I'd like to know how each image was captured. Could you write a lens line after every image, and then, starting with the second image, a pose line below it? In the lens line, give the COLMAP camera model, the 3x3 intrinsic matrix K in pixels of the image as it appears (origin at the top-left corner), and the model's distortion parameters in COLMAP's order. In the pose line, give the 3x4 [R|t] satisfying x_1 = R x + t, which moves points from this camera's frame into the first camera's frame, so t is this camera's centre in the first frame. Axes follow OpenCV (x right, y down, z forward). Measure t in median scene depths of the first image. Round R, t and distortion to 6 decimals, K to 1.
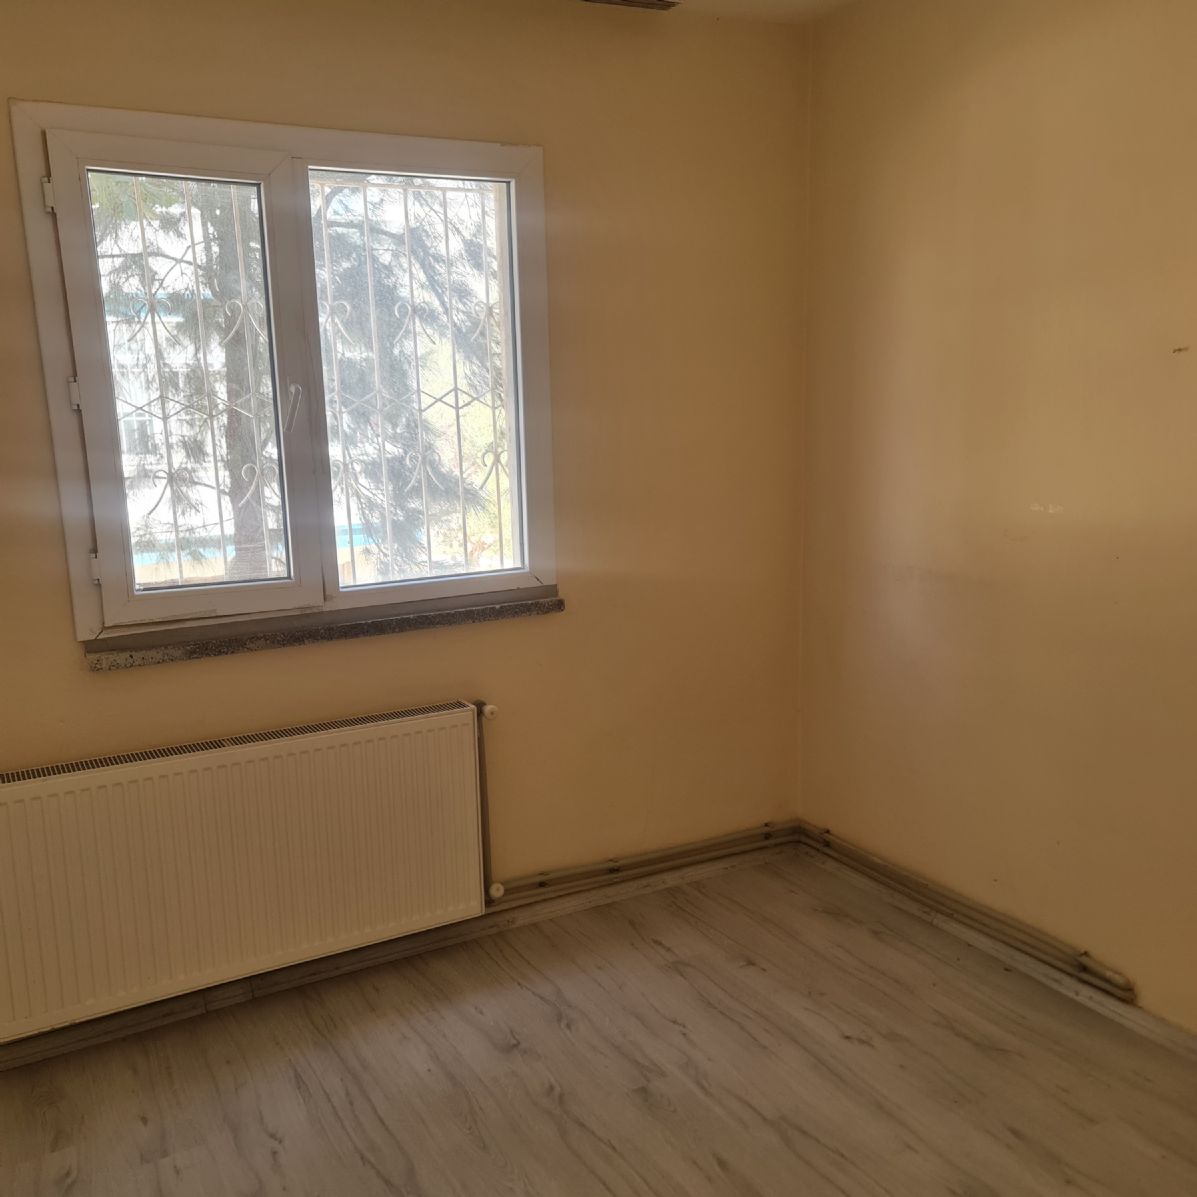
lens RADIAL K [[1174.4, 0, 604.1], [0, 1174.4, 605.1], [0, 0, 1]] dist [0.052056, 0.000000]
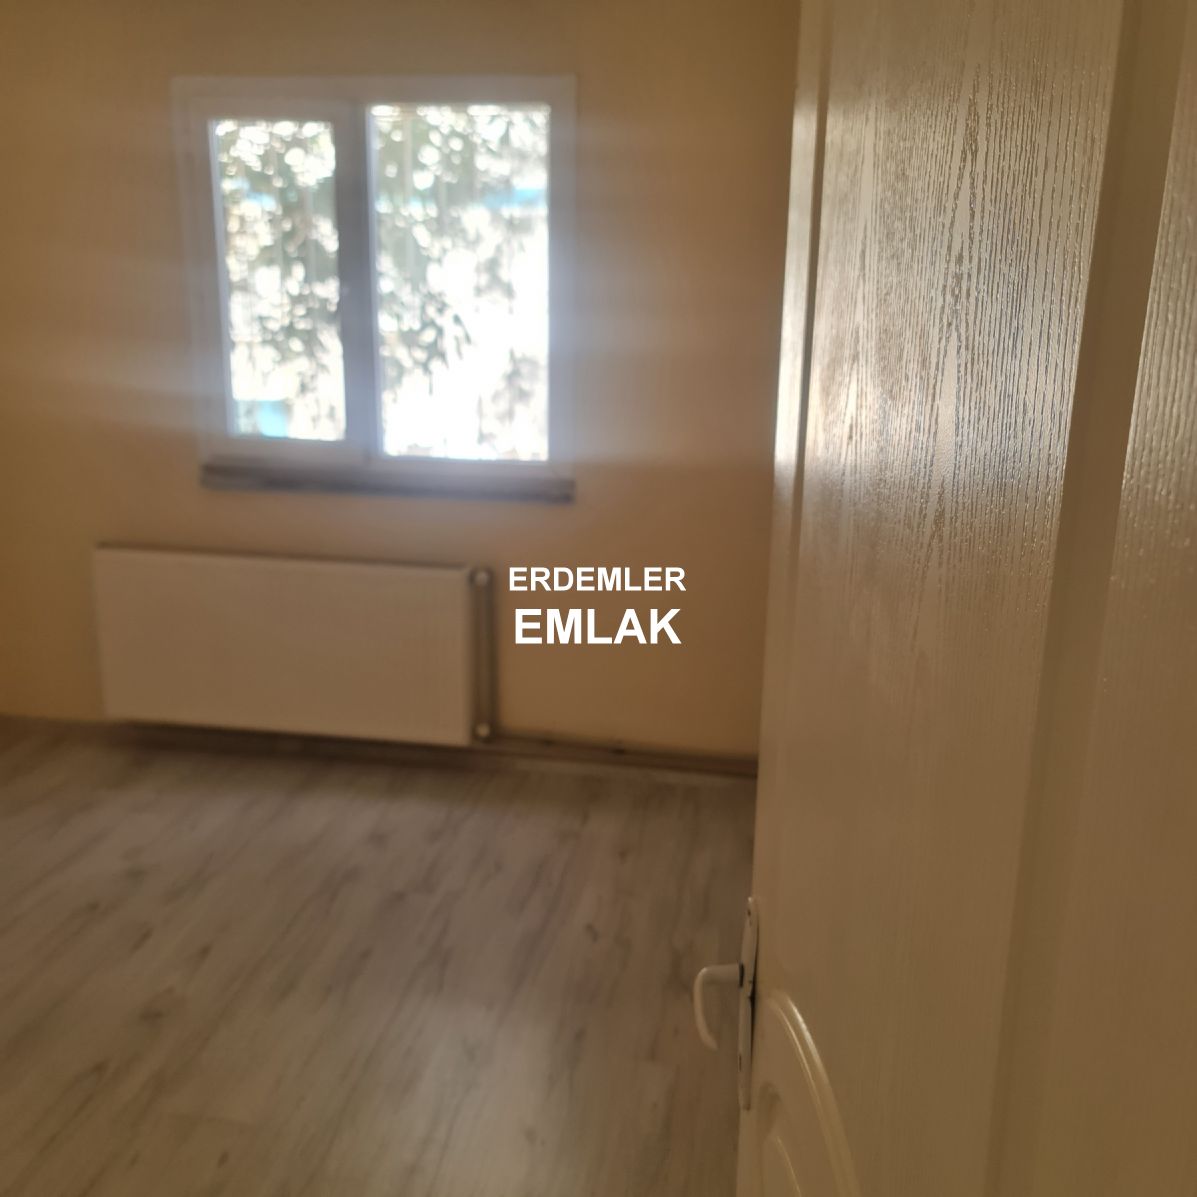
lens RADIAL K [[1174.4, 0, 600.0], [0, 1174.4, 621.5], [0, 0, 1]] dist [0.052056, 0.000000]
pose [[0.778104, 0.205340, -0.593624, 0.736370], [-0.148038, 0.978385, 0.144389, -0.056614], [0.610441, -0.024470, 0.791683, 0.159805]]
